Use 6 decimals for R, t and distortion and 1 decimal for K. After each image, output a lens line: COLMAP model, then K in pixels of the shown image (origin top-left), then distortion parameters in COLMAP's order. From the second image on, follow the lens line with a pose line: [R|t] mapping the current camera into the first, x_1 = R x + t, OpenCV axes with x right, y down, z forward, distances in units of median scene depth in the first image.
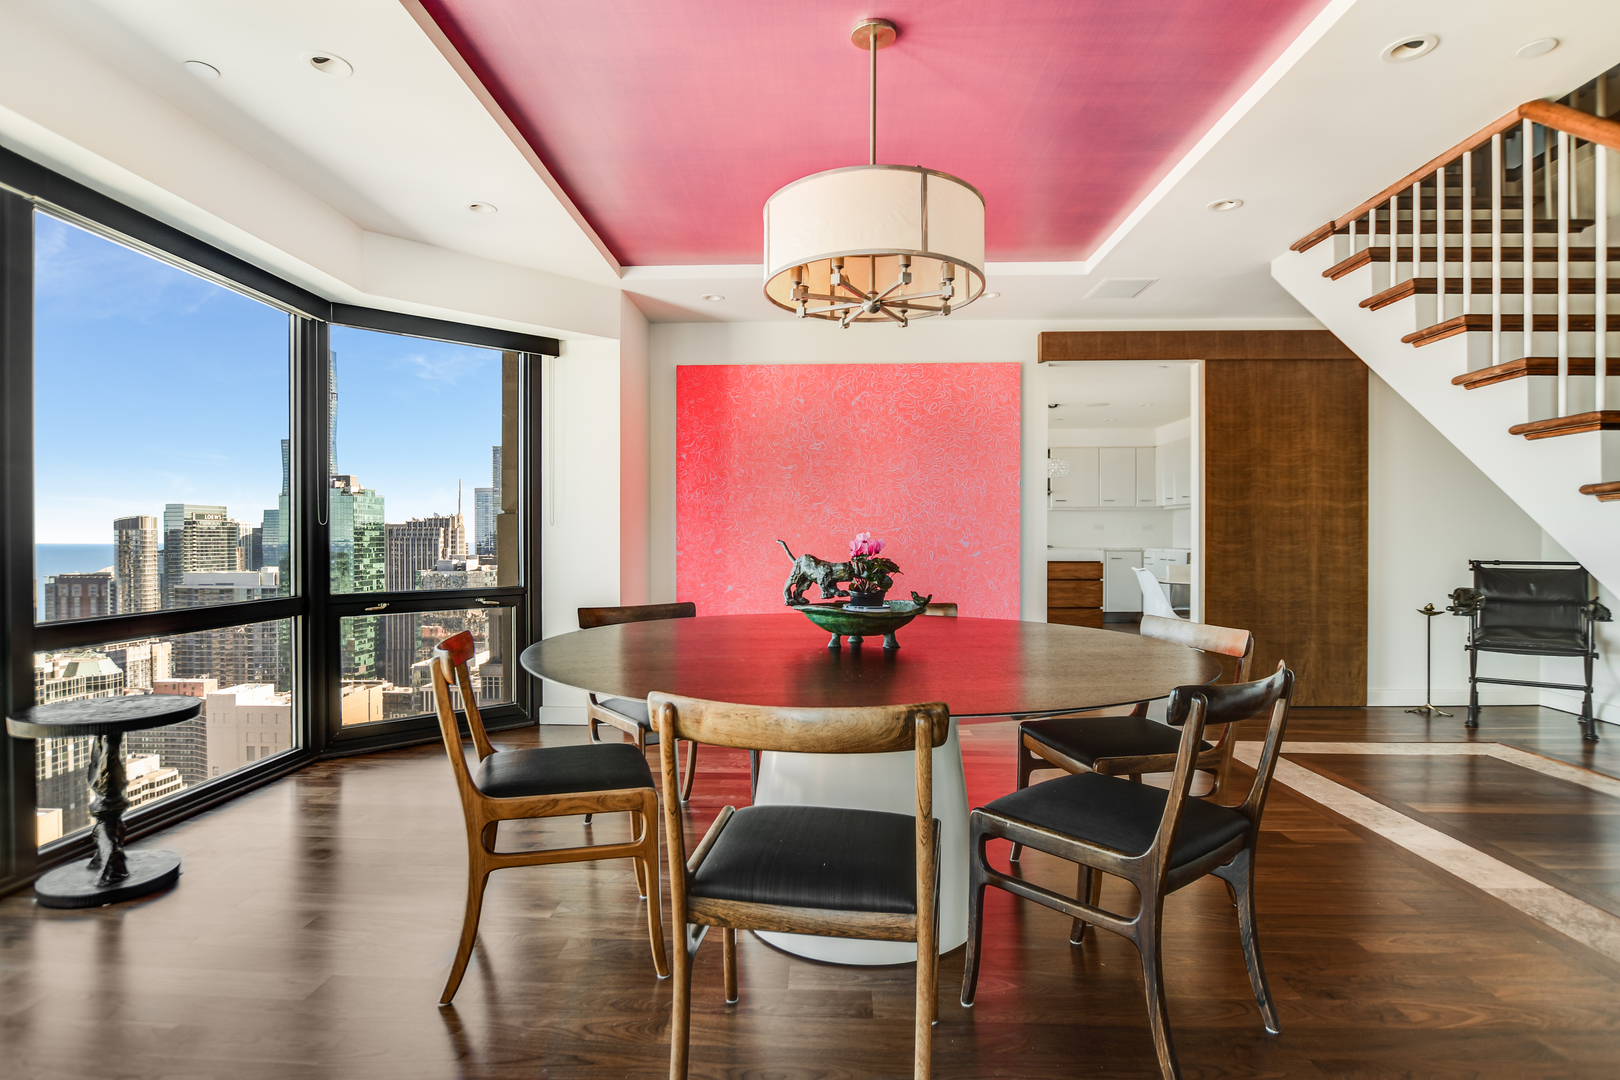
lens RADIAL K [[836.5, 0, 819.9], [0, 836.5, 547.9], [0, 0, 1]] dist [-0.026559, 0.002390]
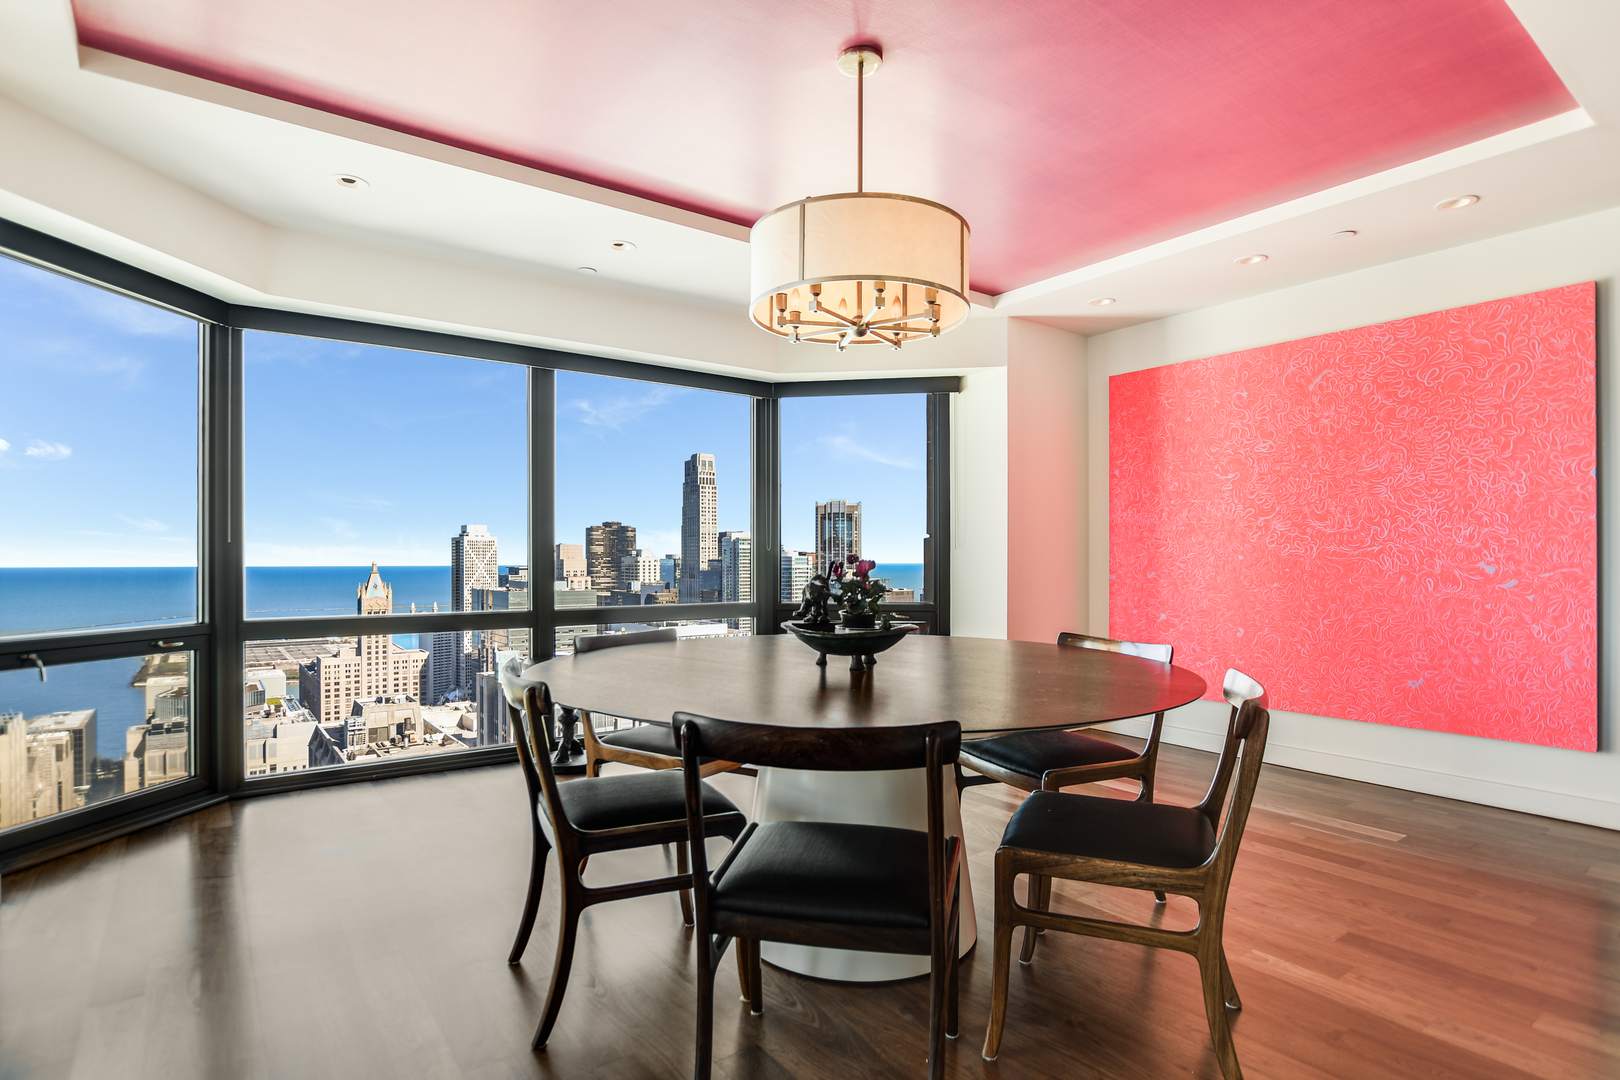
lens RADIAL K [[836.5, 0, 778.3], [0, 836.5, 565.3], [0, 0, 1]] dist [-0.026559, 0.002390]
pose [[0.611598, 0.003201, -0.791162, 0.346079], [-0.001794, 0.999995, 0.002659, -0.008517], [0.791167, -0.000207, 0.611601, 0.135942]]
